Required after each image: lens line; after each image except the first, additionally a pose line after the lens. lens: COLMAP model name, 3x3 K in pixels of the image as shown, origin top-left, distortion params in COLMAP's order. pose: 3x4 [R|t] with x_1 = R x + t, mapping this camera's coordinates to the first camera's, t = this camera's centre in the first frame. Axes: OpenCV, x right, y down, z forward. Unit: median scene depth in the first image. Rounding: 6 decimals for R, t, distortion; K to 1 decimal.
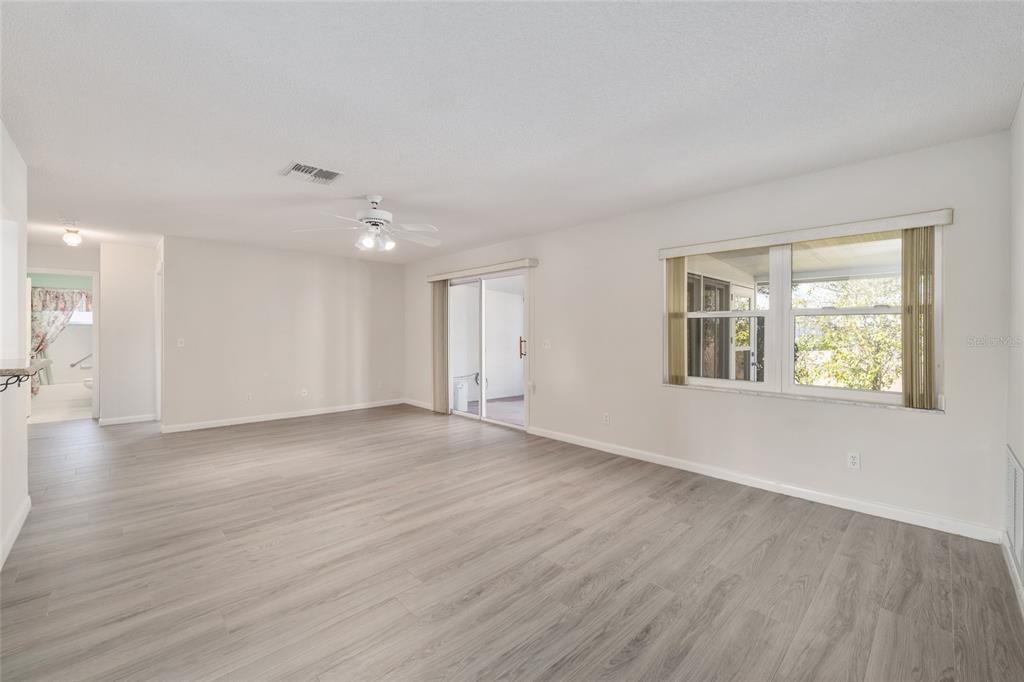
lens RADIAL K [[423.3, 0, 509.4], [0, 423.3, 333.8], [0, 0, 1]] dist [-0.007964, -0.000896]
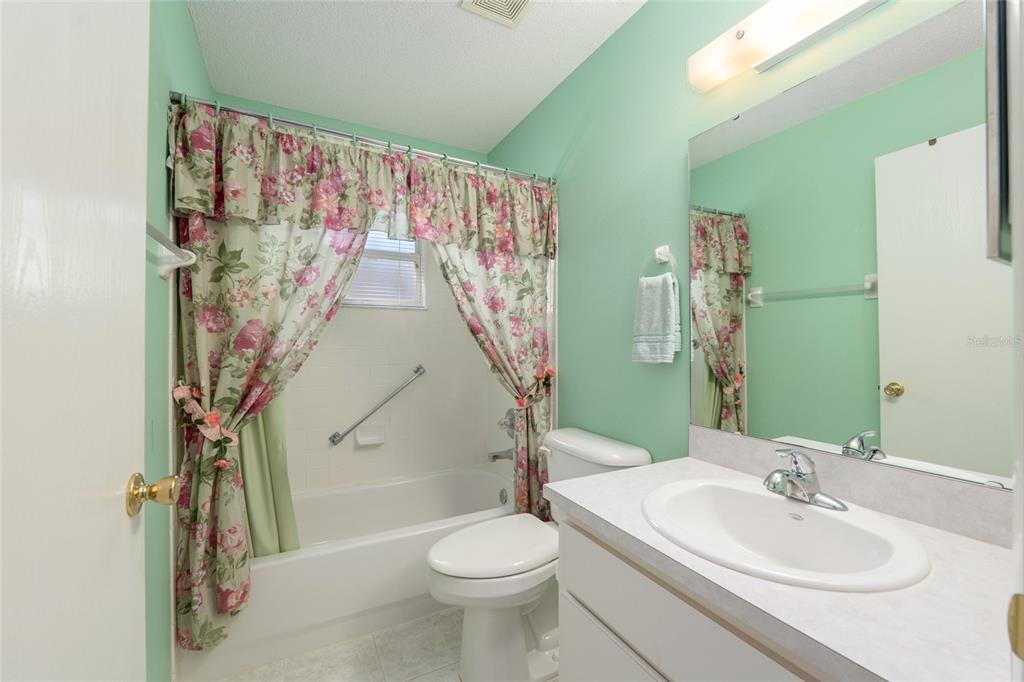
lens RADIAL K [[423.3, 0, 509.3], [0, 423.3, 342.4], [0, 0, 1]] dist [-0.007964, -0.000896]
pose [[0.961898, 0.003108, -0.273392, -1.522111], [-0.002710, 0.999995, 0.001835, 0.008661], [0.273397, -0.001024, 0.961901, 1.346591]]
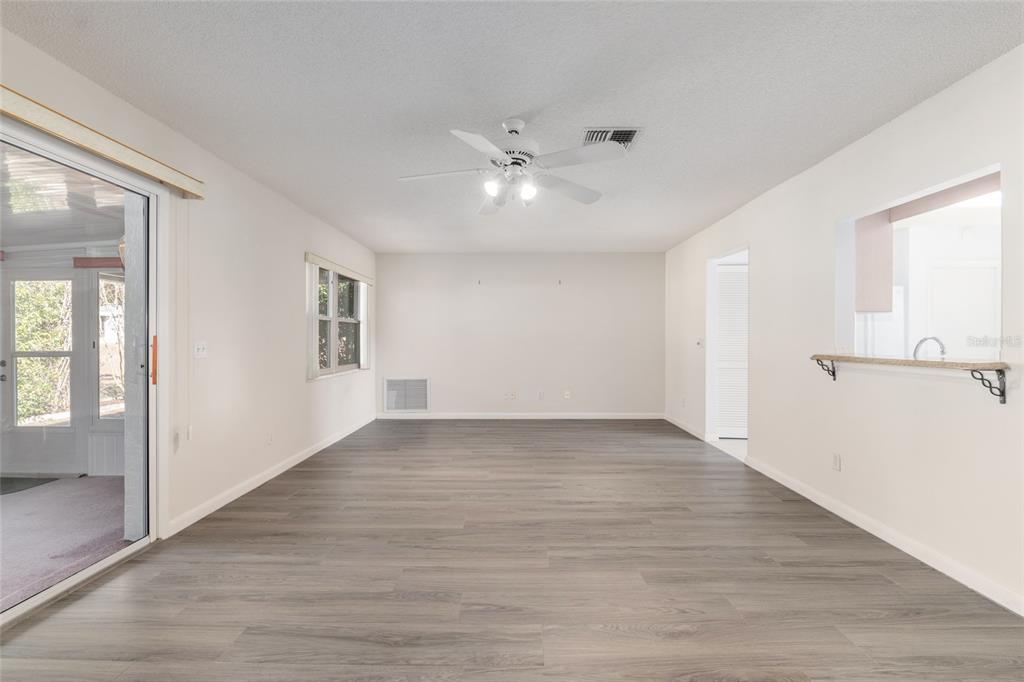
lens RADIAL K [[438.9, 0, 510.5], [0, 438.9, 339.0], [0, 0, 1]] dist [-0.008506, 0.000298]
pose [[-0.717825, -0.000142, 0.696224, -0.714340], [0.002667, 0.999992, 0.002954, 0.012728], [-0.696219, 0.003978, -0.717819, 1.347064]]
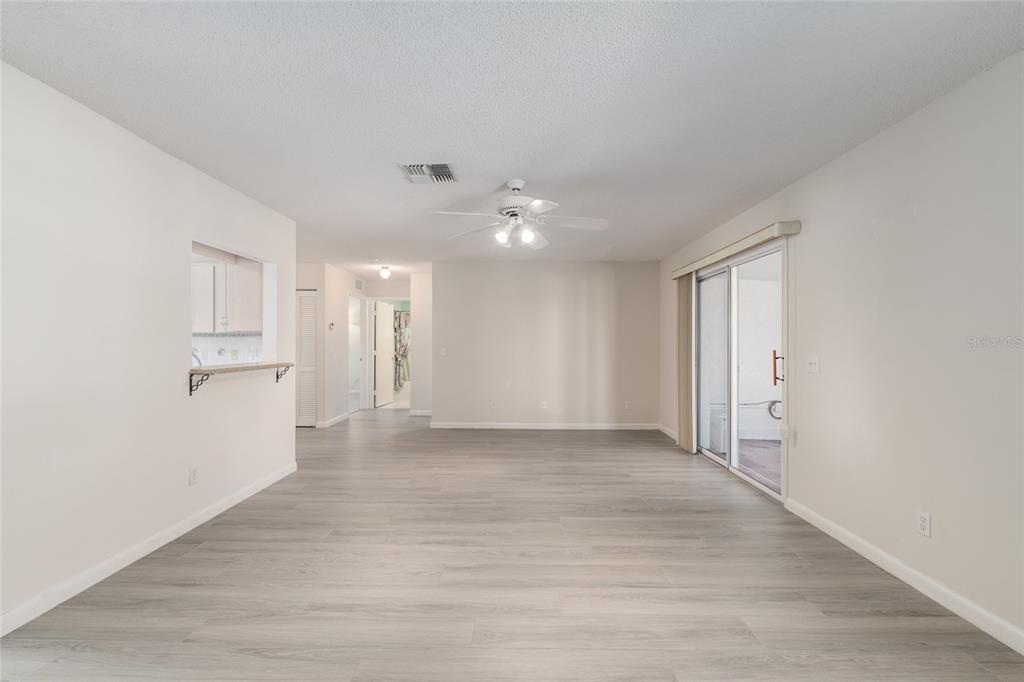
lens RADIAL K [[438.9, 0, 506.8], [0, 438.9, 343.1], [0, 0, 1]] dist [-0.008506, 0.000298]
pose [[0.707137, 0.000143, -0.707077, 0.256578], [-0.003307, 0.999990, -0.003104, -0.000613], [0.707069, 0.004533, 0.707130, 0.333823]]
